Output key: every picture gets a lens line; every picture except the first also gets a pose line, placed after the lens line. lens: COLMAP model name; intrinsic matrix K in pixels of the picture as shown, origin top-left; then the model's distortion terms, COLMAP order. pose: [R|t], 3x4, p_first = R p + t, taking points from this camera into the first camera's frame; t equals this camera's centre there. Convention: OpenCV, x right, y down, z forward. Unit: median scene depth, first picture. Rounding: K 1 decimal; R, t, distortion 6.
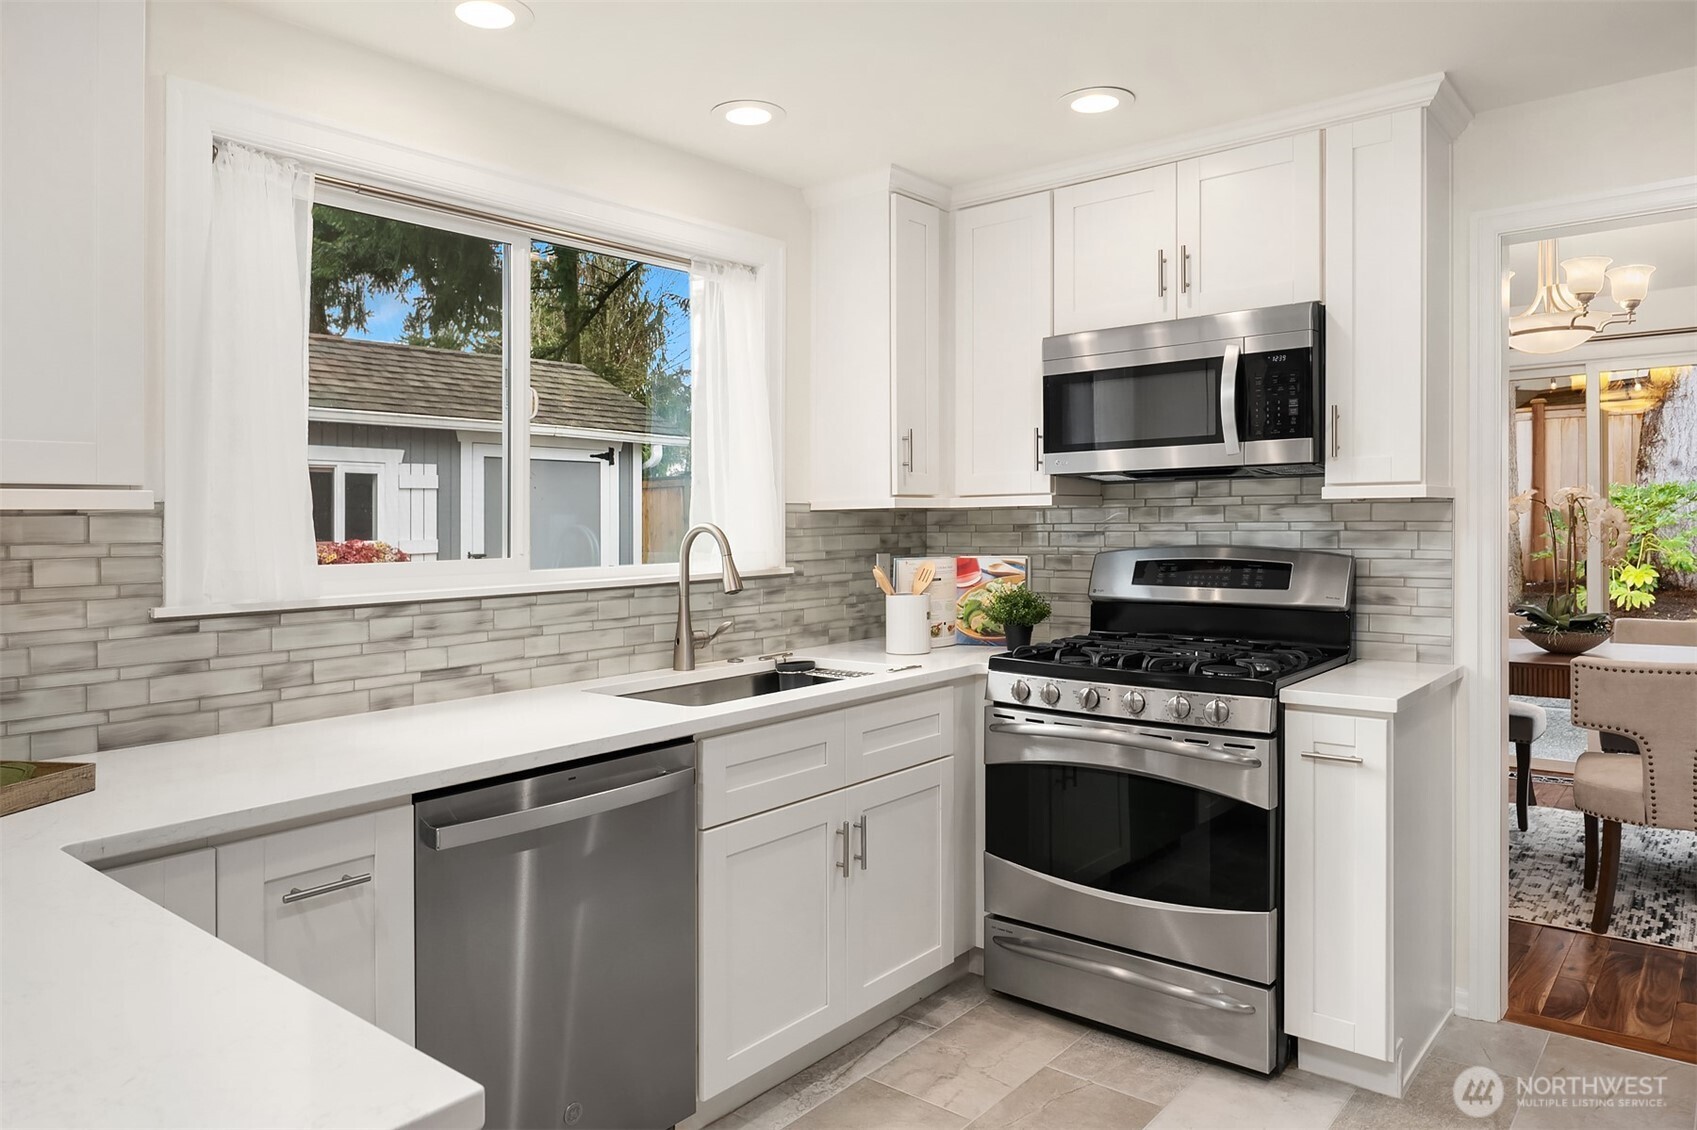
lens RADIAL K [[1125.2, 0, 846.9], [0, 1125.2, 503.6], [0, 0, 1]] dist [-0.007535, -0.000636]
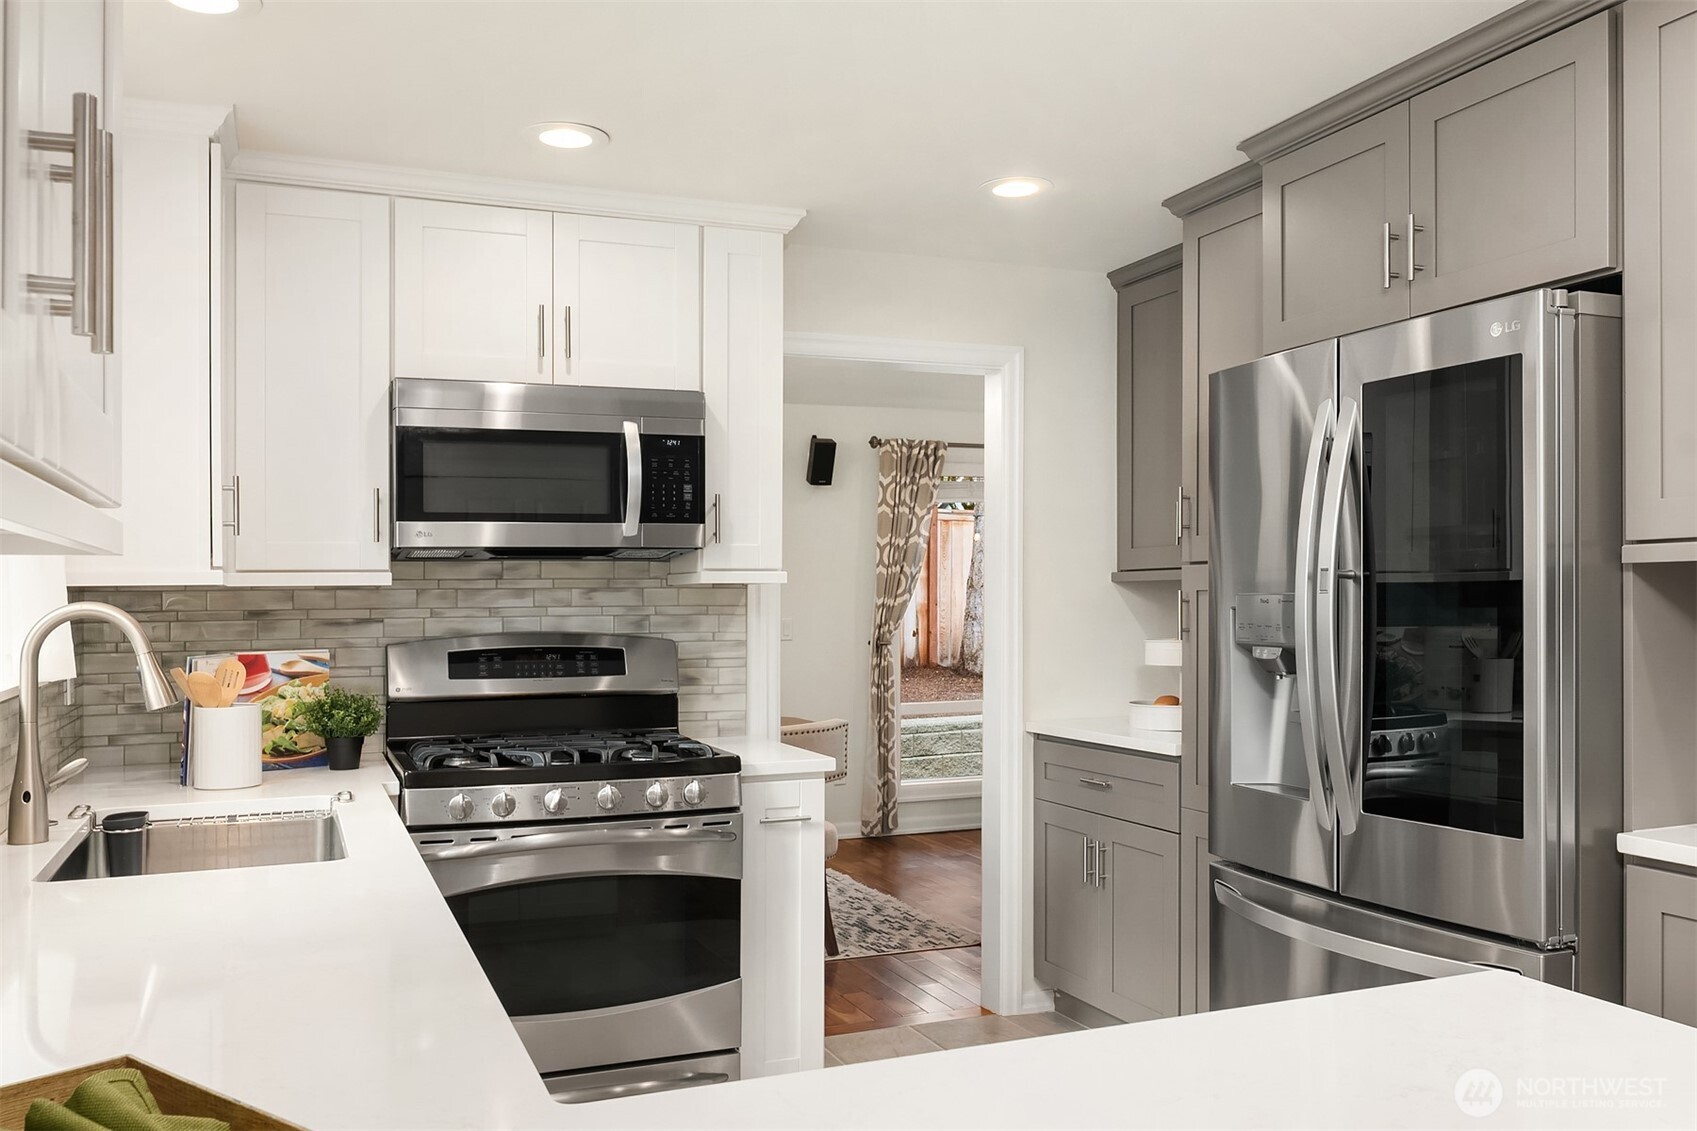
lens RADIAL K [[1379.4, 0, 846.2], [0, 1379.4, 581.2], [0, 0, 1]] dist [-0.008403, -0.013409]
pose [[0.477305, 0.019535, 0.878520, -0.537250], [-0.010439, 0.999808, -0.016561, 0.011620], [-0.878676, -0.001266, 0.477418, 0.236830]]
